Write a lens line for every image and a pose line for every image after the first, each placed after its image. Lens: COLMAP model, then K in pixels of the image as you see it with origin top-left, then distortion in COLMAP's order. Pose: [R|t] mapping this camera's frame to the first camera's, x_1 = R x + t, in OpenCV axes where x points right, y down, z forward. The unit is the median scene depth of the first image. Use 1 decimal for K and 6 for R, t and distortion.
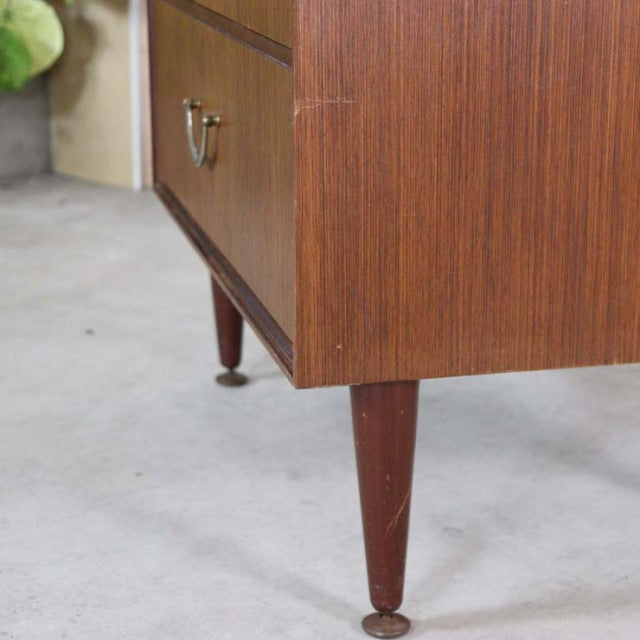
lens RADIAL K [[1282.2, 0, 350.0], [0, 1282.2, 355.3], [0, 0, 1]] dist [0.018362, 0.137252]
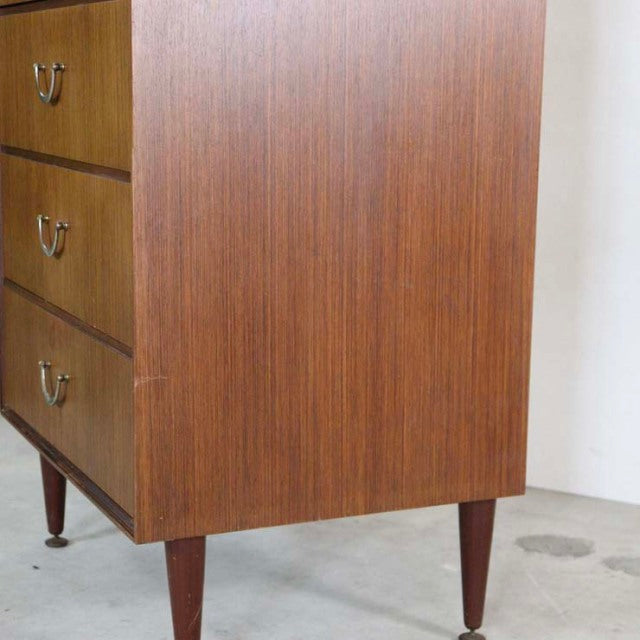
lens RADIAL K [[1282.2, 0, 350.0], [0, 1282.2, 355.3], [0, 0, 1]] dist [0.018362, 0.137252]
pose [[0.971494, -0.018854, 0.236315, -0.161095], [0.046659, 0.992541, -0.112627, -0.017599], [-0.232429, 0.120443, 0.965127, -0.720268]]
